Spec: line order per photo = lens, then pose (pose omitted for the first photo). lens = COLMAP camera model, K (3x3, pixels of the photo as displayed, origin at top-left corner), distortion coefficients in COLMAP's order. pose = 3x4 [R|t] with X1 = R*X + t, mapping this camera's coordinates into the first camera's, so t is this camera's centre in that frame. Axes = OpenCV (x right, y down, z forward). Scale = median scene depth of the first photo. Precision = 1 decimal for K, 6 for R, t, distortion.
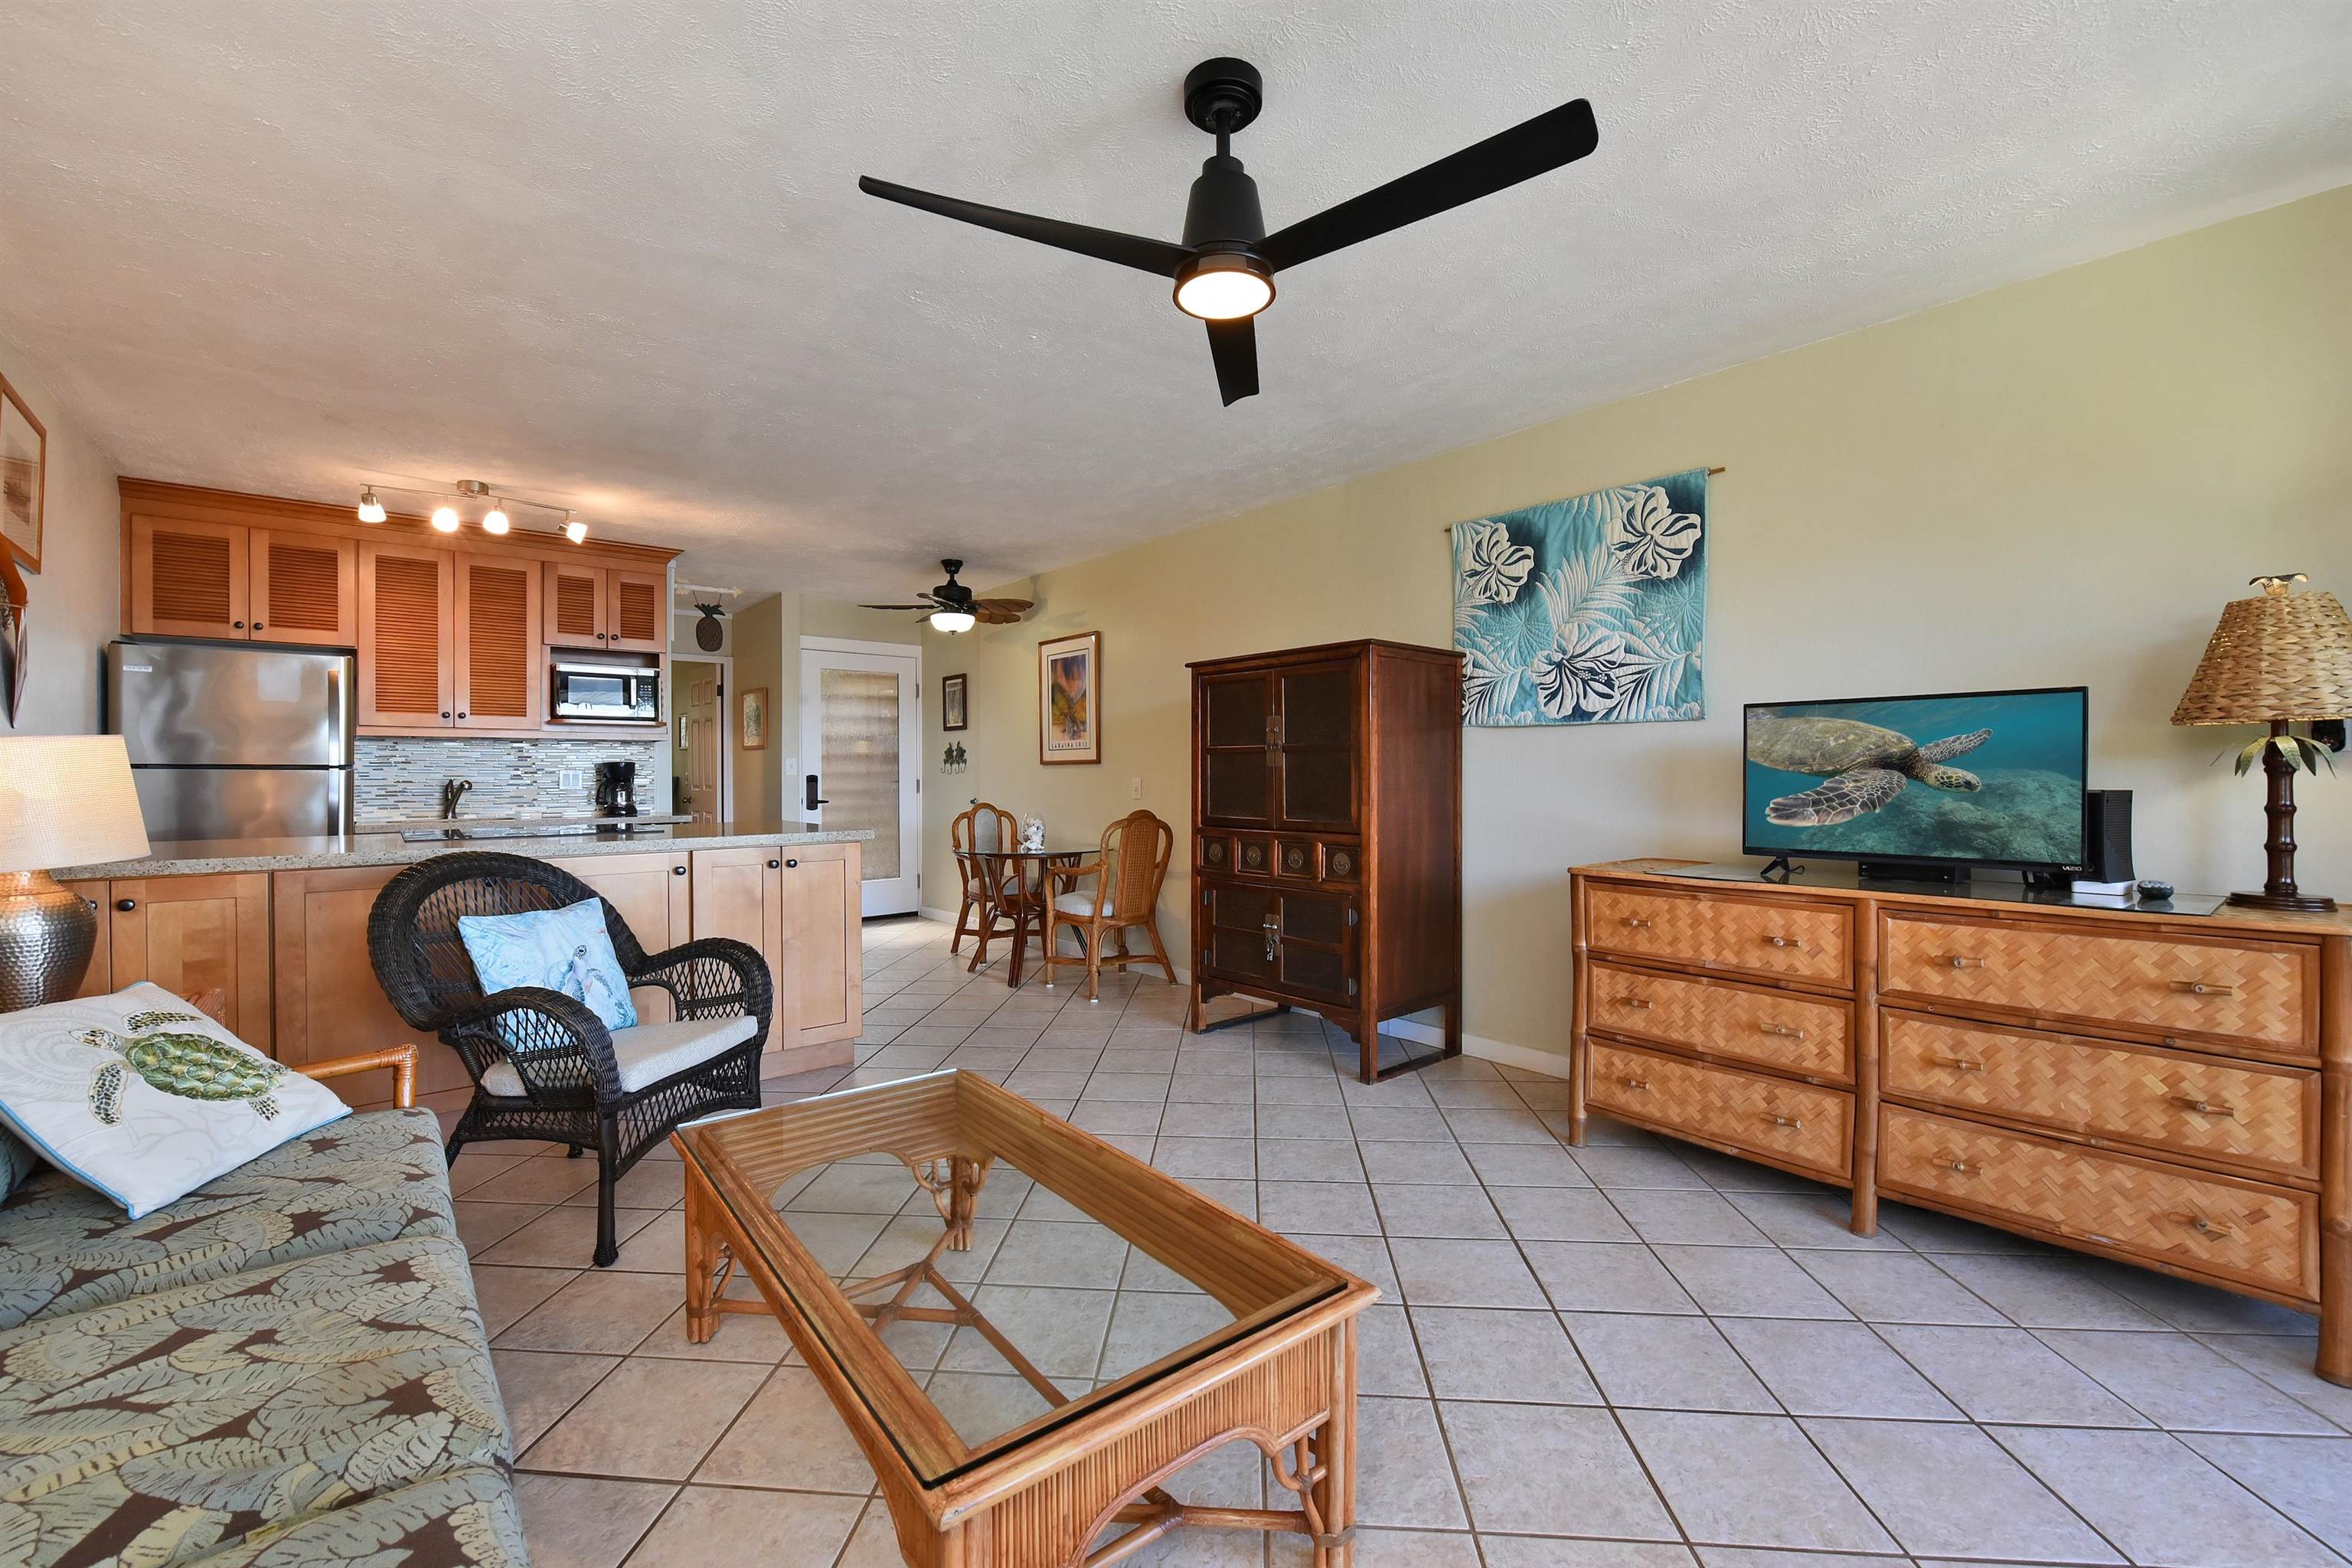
lens RADIAL K [[946.0, 0, 1176.0], [0, 946.0, 784.0], [0, 0, 1]] dist [-0.002290, -0.000211]
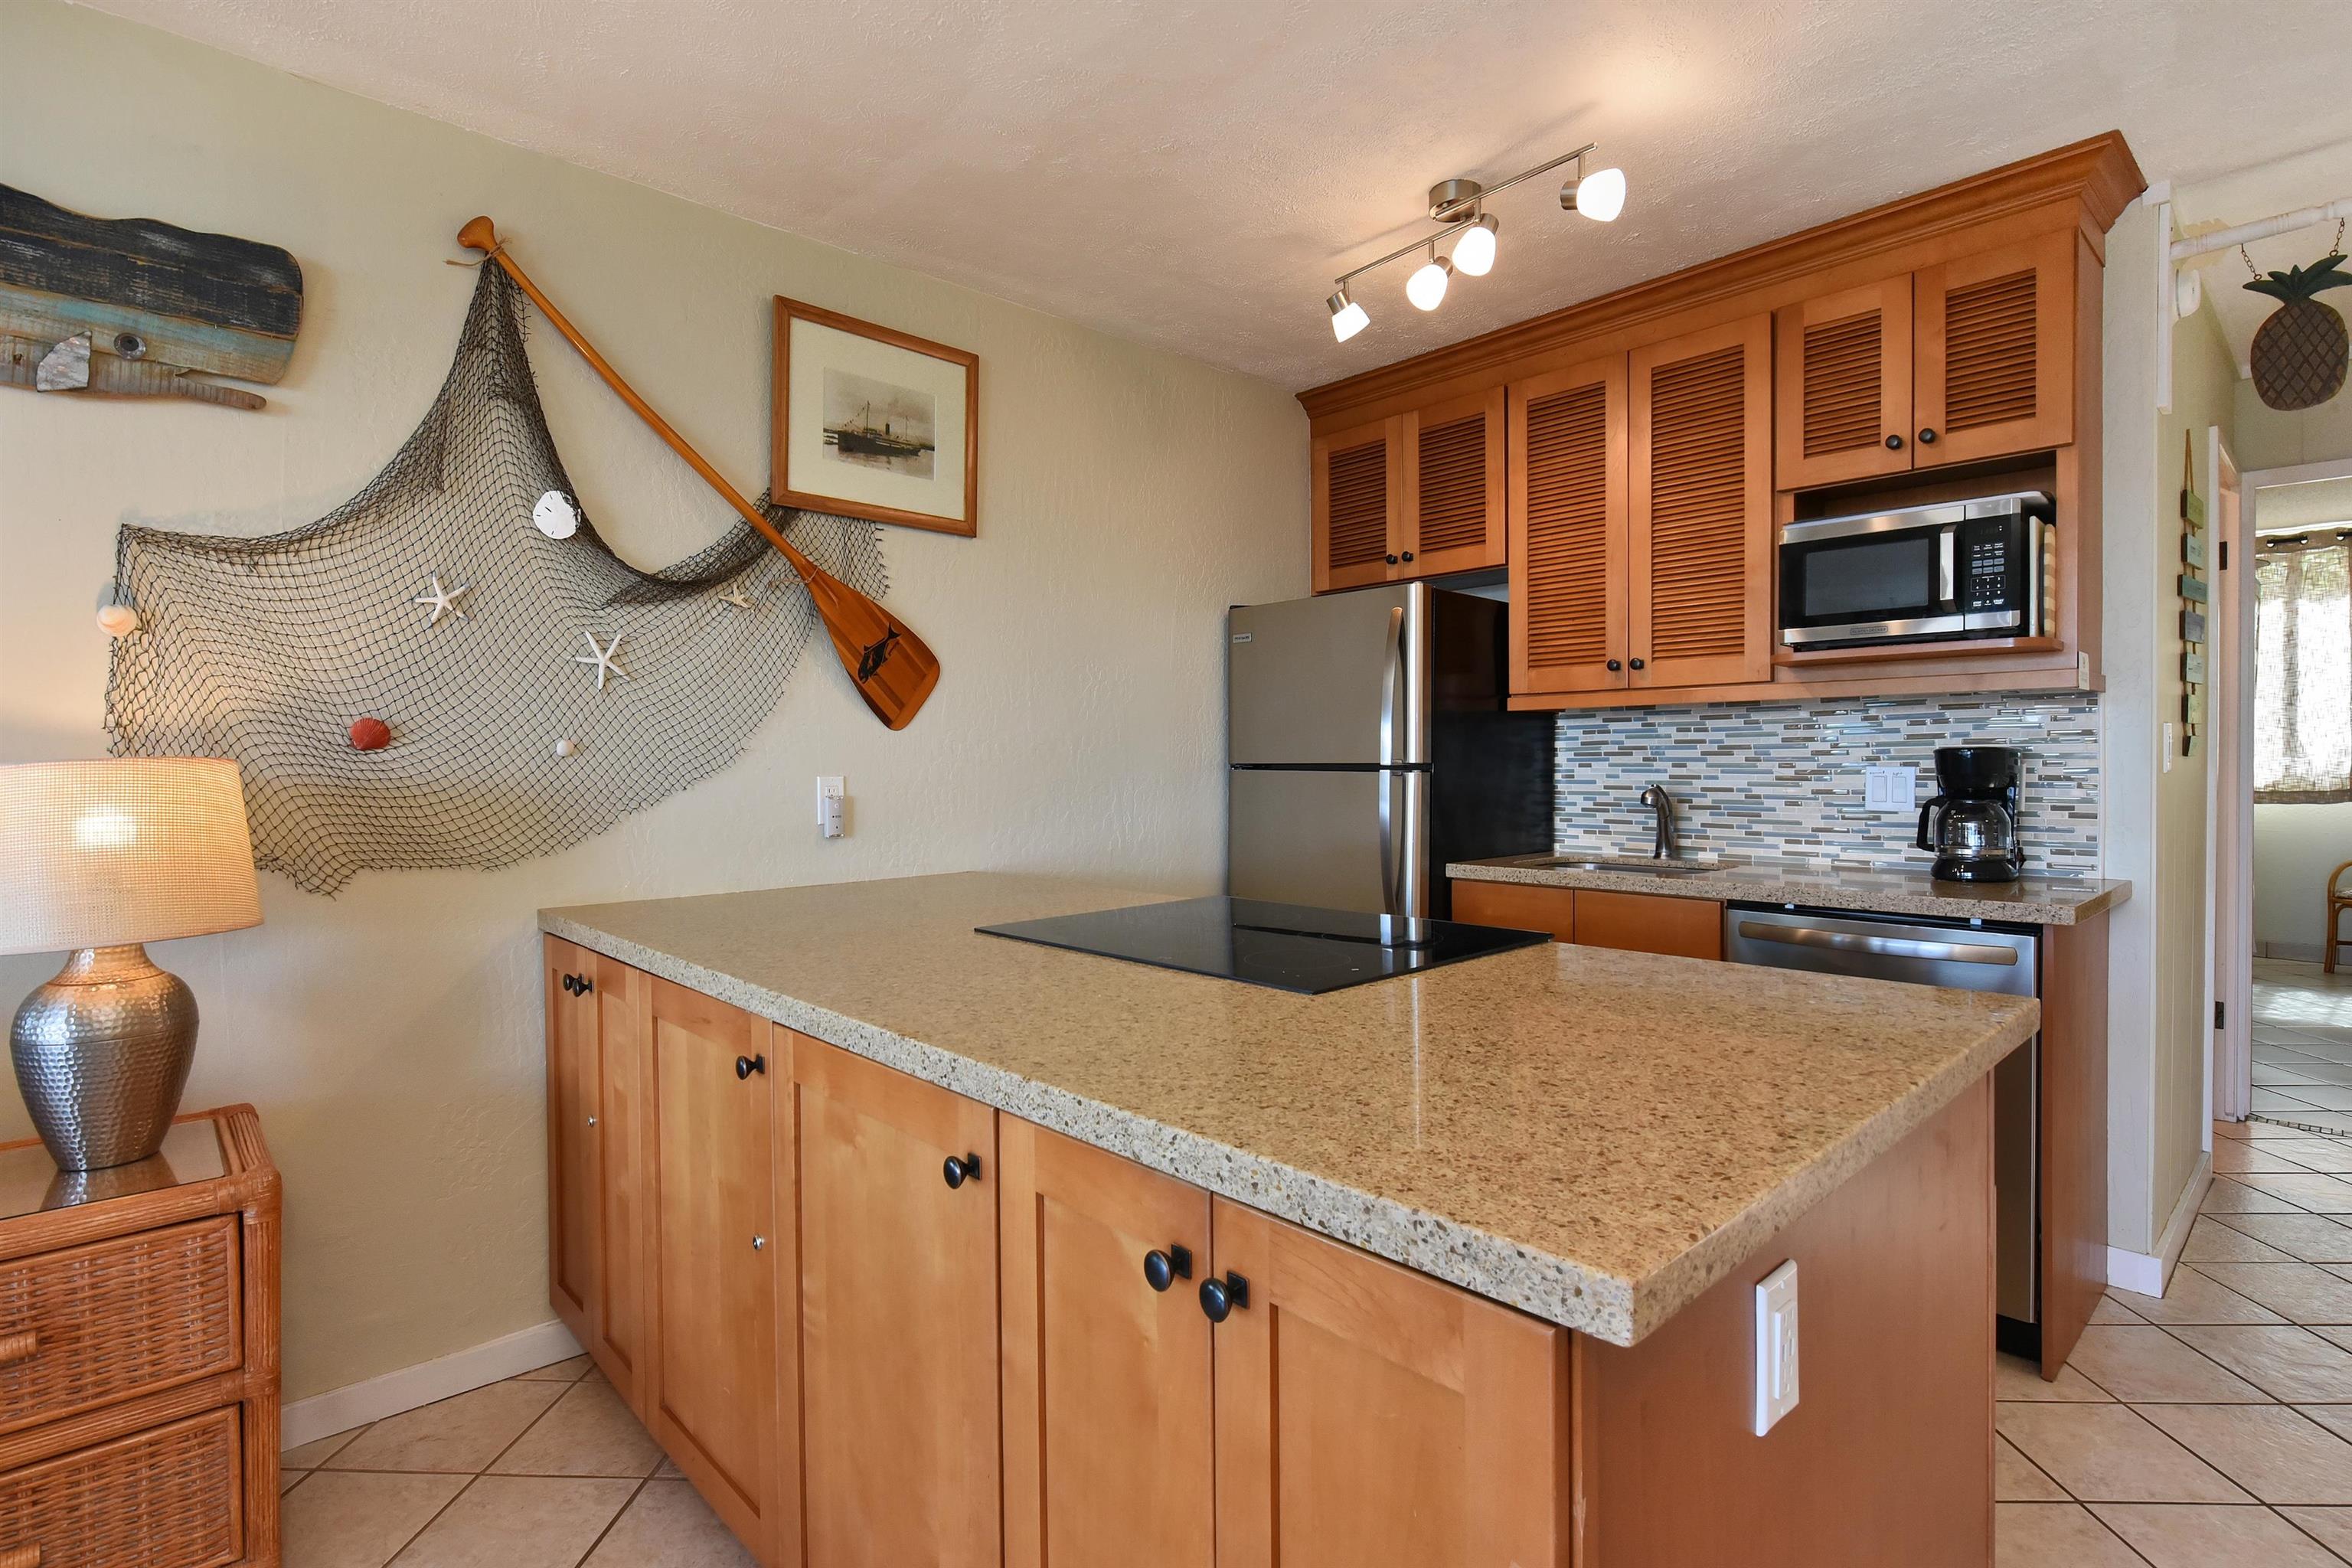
lens RADIAL K [[1126.1, 0, 1075.4], [0, 1126.1, 763.0], [0, 0, 1]] dist [0.002665, 0.000141]
pose [[-0.008366, 0.015745, -0.999841, -0.173863], [-0.004708, 0.999864, 0.015785, -0.035777], [0.999954, 0.004839, -0.008290, 0.993214]]
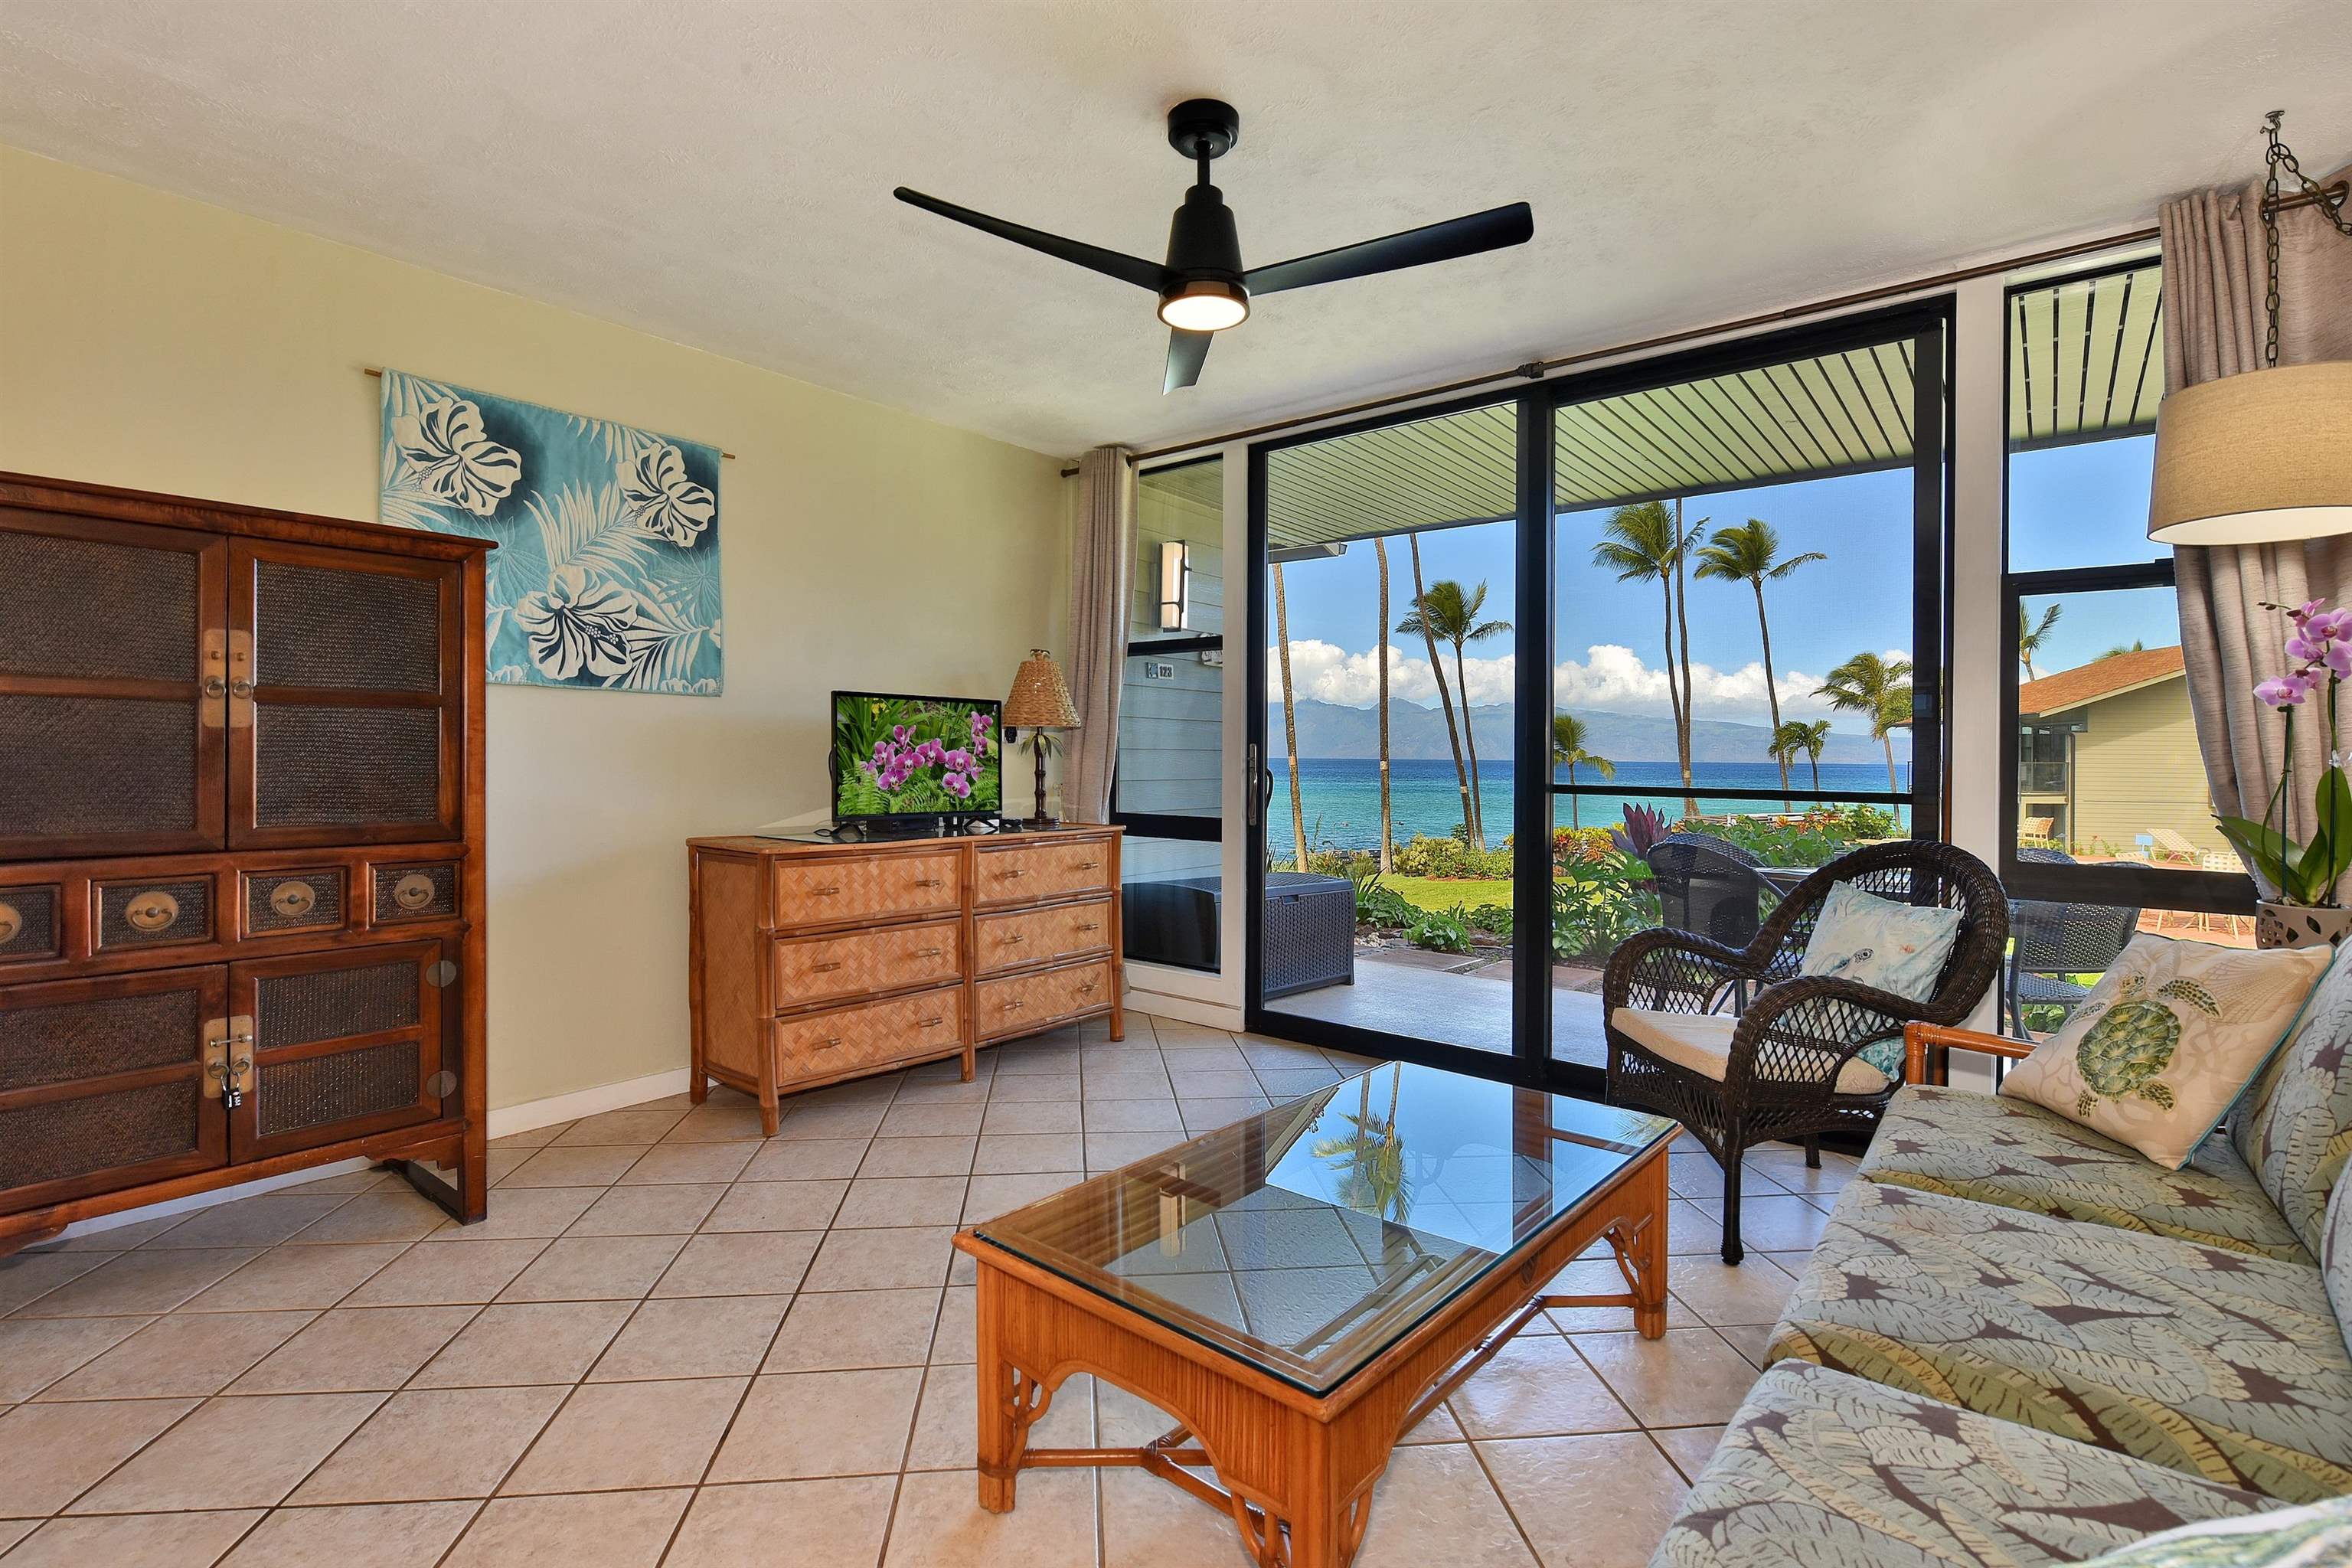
lens RADIAL K [[1095.4, 0, 1186.4], [0, 1095.4, 767.5], [0, 0, 1]] dist [-0.009967, 0.000151]
pose [[-0.181797, -0.005507, 0.983321, -0.639660], [0.003418, 0.999975, 0.006232, 0.001695], [-0.983330, 0.004494, -0.181773, 0.673712]]
